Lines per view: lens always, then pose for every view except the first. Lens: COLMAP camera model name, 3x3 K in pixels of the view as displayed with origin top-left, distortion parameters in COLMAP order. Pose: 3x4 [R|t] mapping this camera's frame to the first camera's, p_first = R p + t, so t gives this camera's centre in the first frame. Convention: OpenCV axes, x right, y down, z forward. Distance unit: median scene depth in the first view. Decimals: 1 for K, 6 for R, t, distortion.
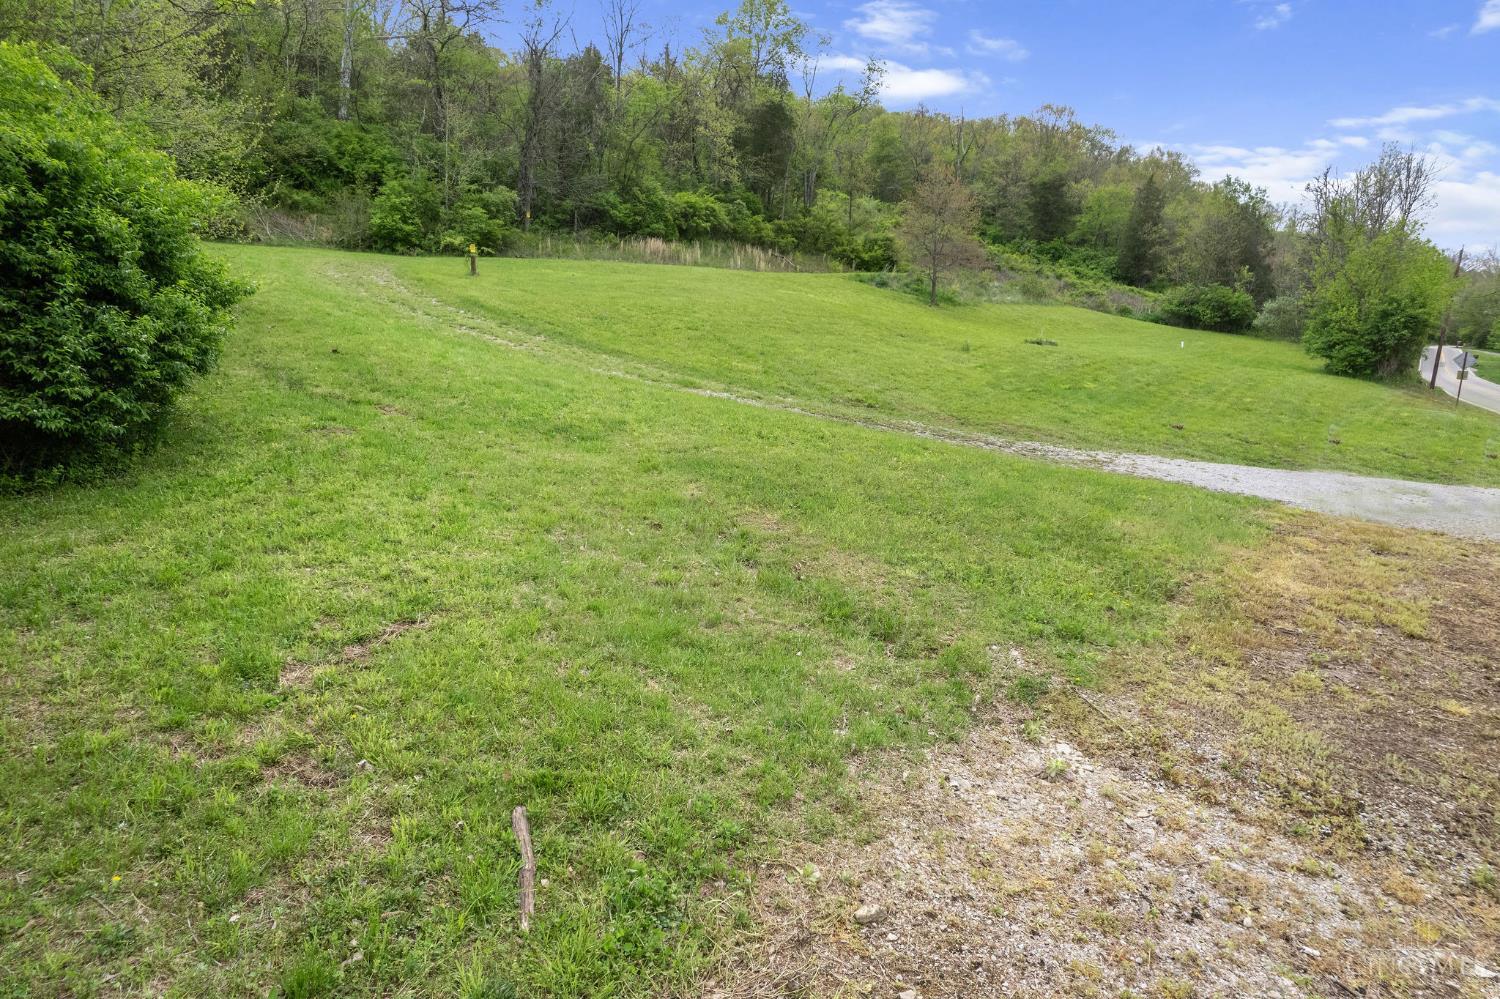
lens RADIAL K [[966.1, 0, 766.1], [0, 966.1, 481.5], [0, 0, 1]] dist [-0.044845, 0.051504]
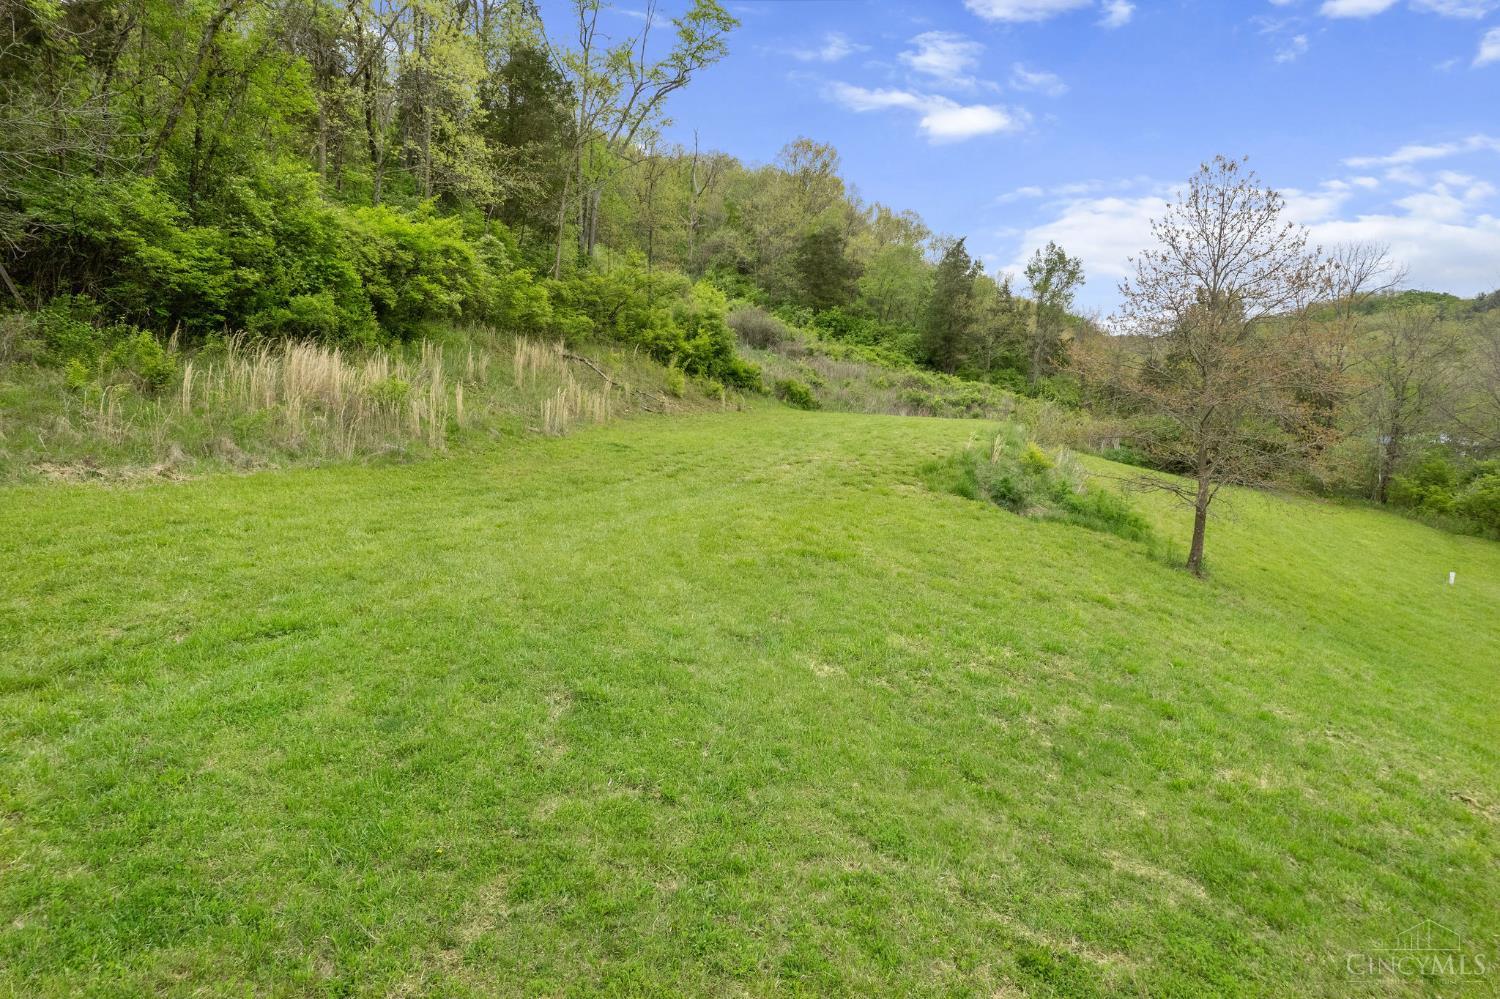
lens RADIAL K [[969.4, 0, 753.9], [0, 969.4, 500.5], [0, 0, 1]] dist [-0.075462, 0.074241]
pose [[0.935266, -0.029762, 0.352691, -0.064489], [0.038478, 0.999102, -0.017724, -0.133861], [-0.351847, 0.030148, 0.935572, 0.465013]]
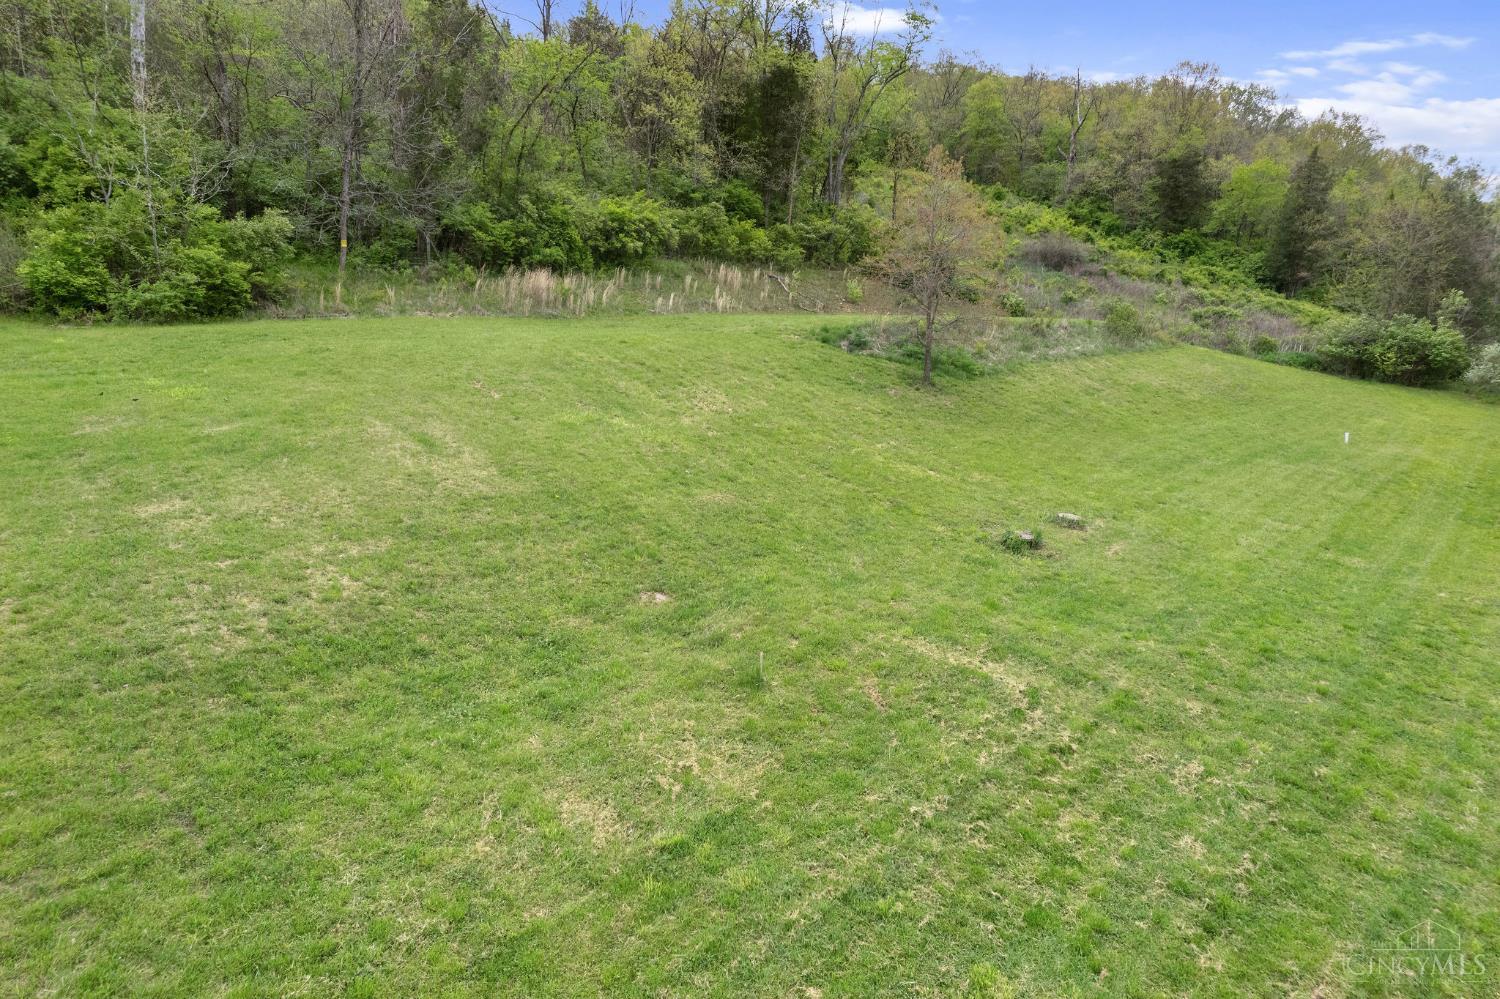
lens RADIAL K [[967.8, 0, 754.1], [0, 967.8, 492.7], [0, 0, 1]] dist [-0.089480, 0.103125]
pose [[0.989187, 0.030170, -0.143526, 0.098281], [-0.024548, 0.998867, 0.040780, -0.086345], [0.144593, -0.036815, 0.988806, 0.229988]]
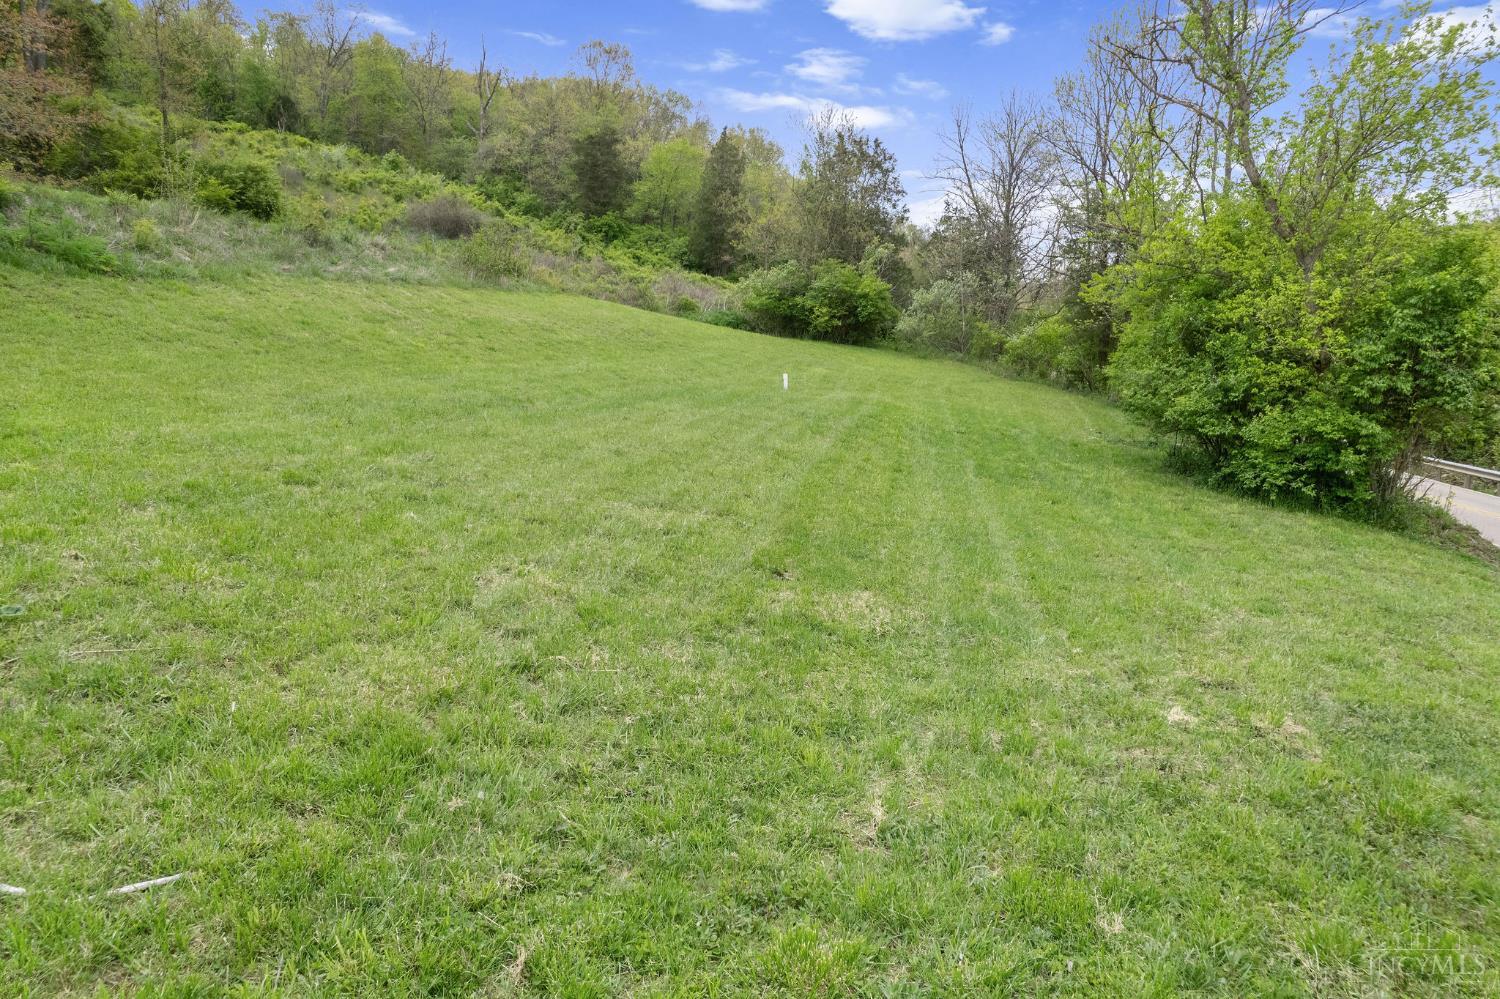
lens RADIAL K [[969.4, 0, 753.9], [0, 969.4, 500.5], [0, 0, 1]] dist [-0.075462, 0.074241]
pose [[0.926590, -0.062318, 0.370874, 0.185921], [0.056739, 0.998052, 0.025946, -0.072536], [-0.371768, -0.002999, 0.928321, 0.436450]]
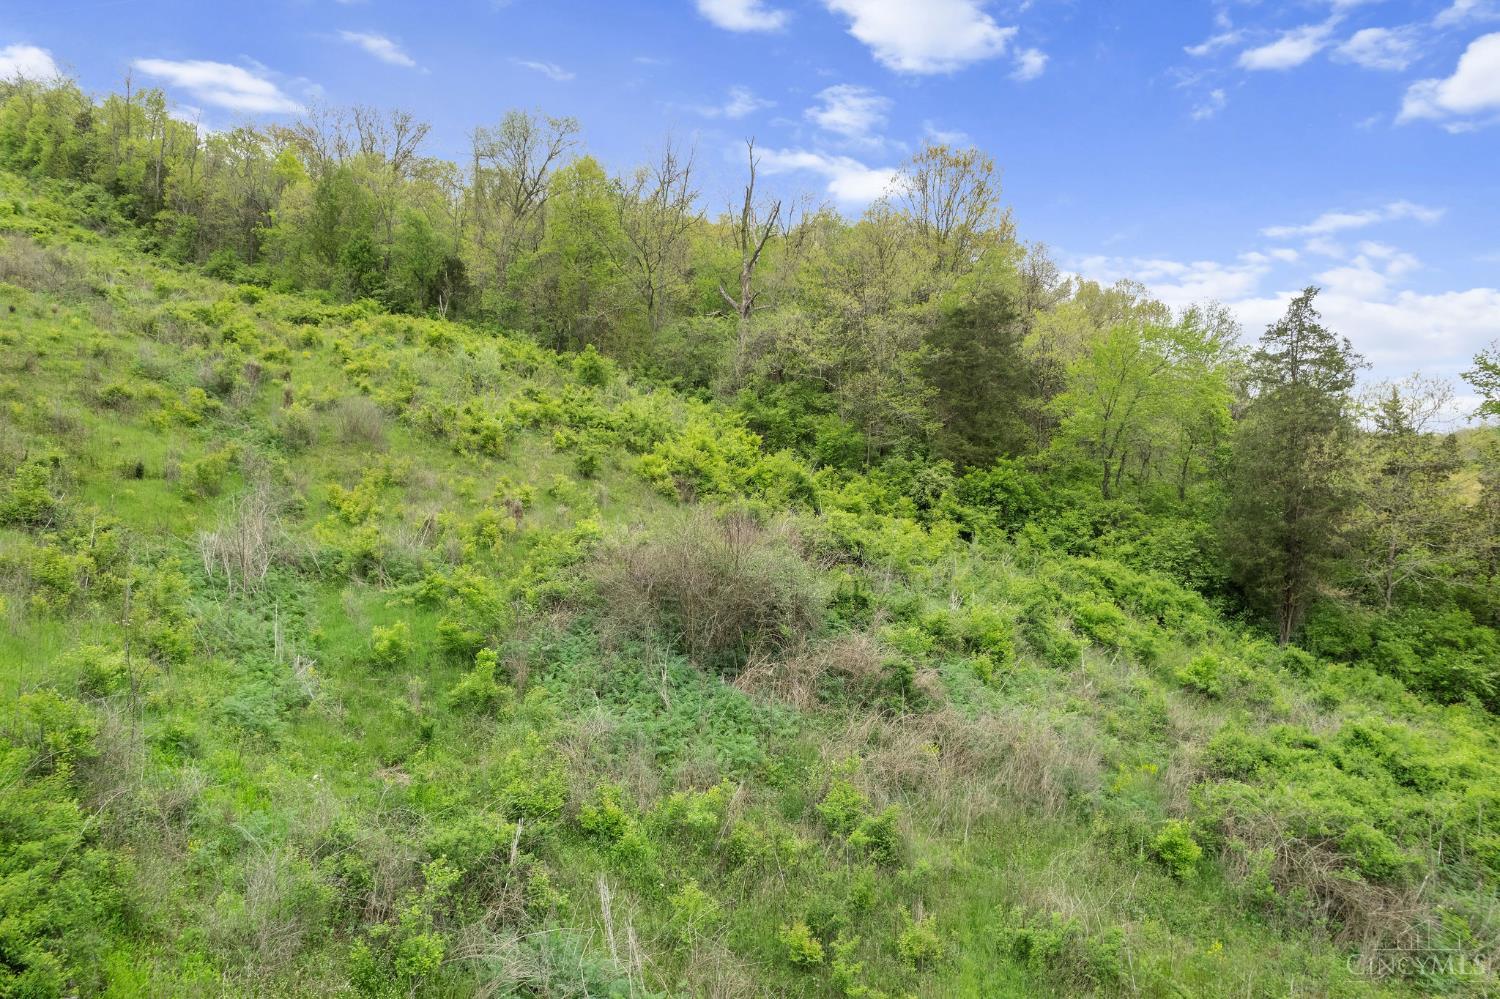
lens RADIAL K [[965.5, 0, 759.2], [0, 965.5, 506.1], [0, 0, 1]] dist [-0.030406, -0.000759]
pose [[0.983746, -0.000472, 0.179563, 0.229302], [0.022979, 0.992105, -0.123286, -0.303862], [-0.178087, 0.125408, 0.975991, 1.046446]]
